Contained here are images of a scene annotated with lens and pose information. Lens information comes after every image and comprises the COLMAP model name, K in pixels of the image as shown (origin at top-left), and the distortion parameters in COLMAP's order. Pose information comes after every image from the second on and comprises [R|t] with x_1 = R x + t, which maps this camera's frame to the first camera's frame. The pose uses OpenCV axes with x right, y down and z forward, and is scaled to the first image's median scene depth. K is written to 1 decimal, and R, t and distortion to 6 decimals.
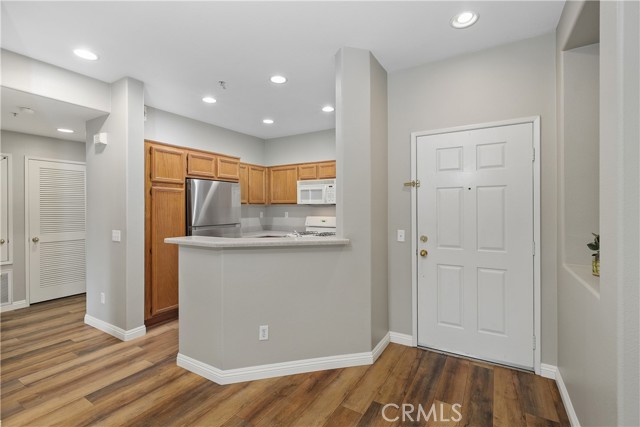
lens RADIAL K [[292.9, 0, 317.5], [0, 292.9, 208.6], [0, 0, 1]] dist [0.000028, -0.002003]
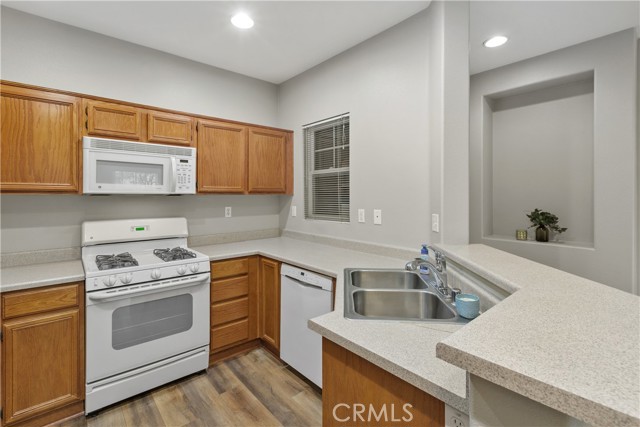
lens RADIAL K [[292.9, 0, 320.0], [0, 292.9, 195.2], [0, 0, 1]] dist [0.000028, -0.002003]
pose [[0.302584, 0.004619, 0.953111, -0.508221], [0.004434, 0.999971, -0.006254, -0.012412], [-0.953112, 0.006118, 0.302555, 0.804401]]
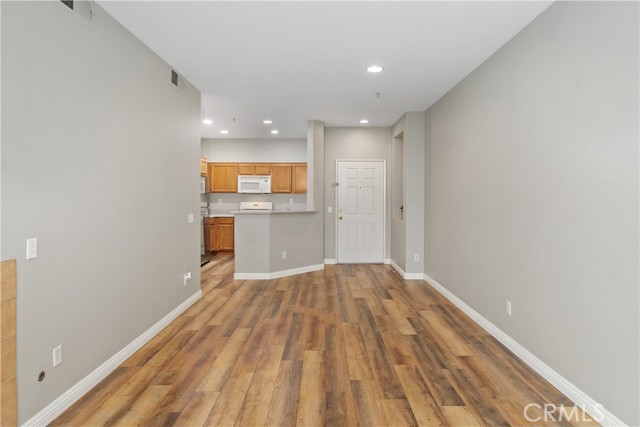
lens RADIAL K [[369.5, 0, 318.1], [0, 369.5, 197.3], [0, 0, 1]] dist [-0.008282, -0.001716]
pose [[0.860046, 0.005216, 0.510190, -0.879922], [-0.005427, 0.999985, -0.001076, 0.008092], [-0.510188, -0.001843, 0.860061, -0.925666]]
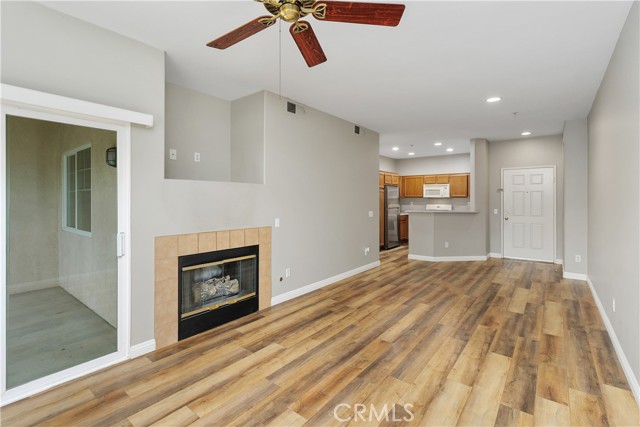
lens RADIAL K [[292.9, 0, 319.3], [0, 292.9, 199.4], [0, 0, 1]] dist [0.000028, -0.002003]
pose [[0.991886, 0.004689, -0.127040, -0.679446], [-0.004982, 0.999986, -0.001988, 0.005170], [0.127029, 0.002604, 0.991896, -1.252261]]
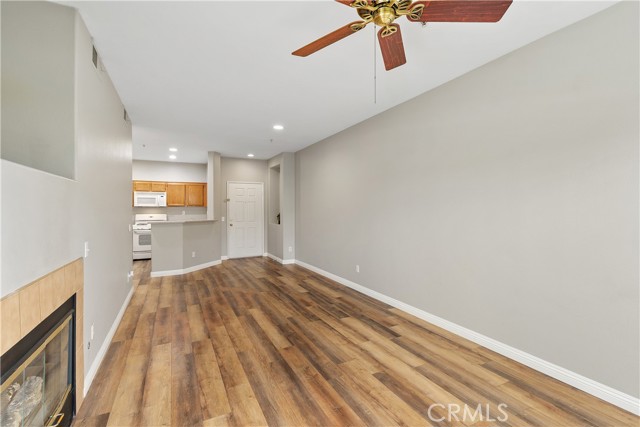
lens RADIAL K [[292.9, 0, 318.1], [0, 292.9, 208.3], [0, 0, 1]] dist [0.000028, -0.002003]
pose [[0.531715, 0.002828, 0.846919, -1.239498], [0.003309, 0.999980, -0.005416, 0.009322], [-0.846917, 0.005683, 0.531695, -0.942292]]
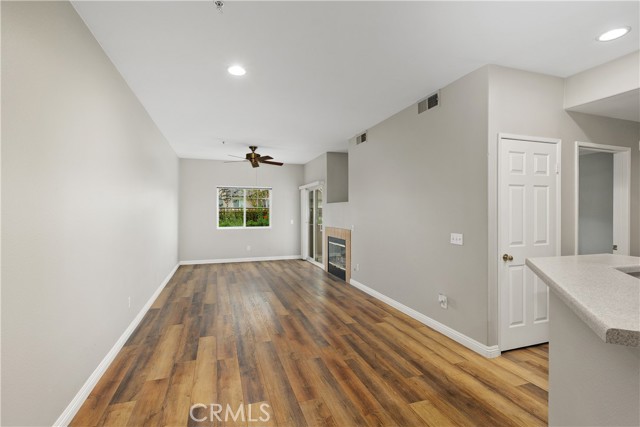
lens RADIAL K [[292.9, 0, 319.8], [0, 292.9, 212.6], [0, 0, 1]] dist [0.000028, -0.002003]
pose [[-0.634154, 0.006209, -0.773182, 0.328729], [0.002553, 0.999979, 0.005937, -0.001243], [0.773203, 0.001791, -0.634157, 0.652871]]
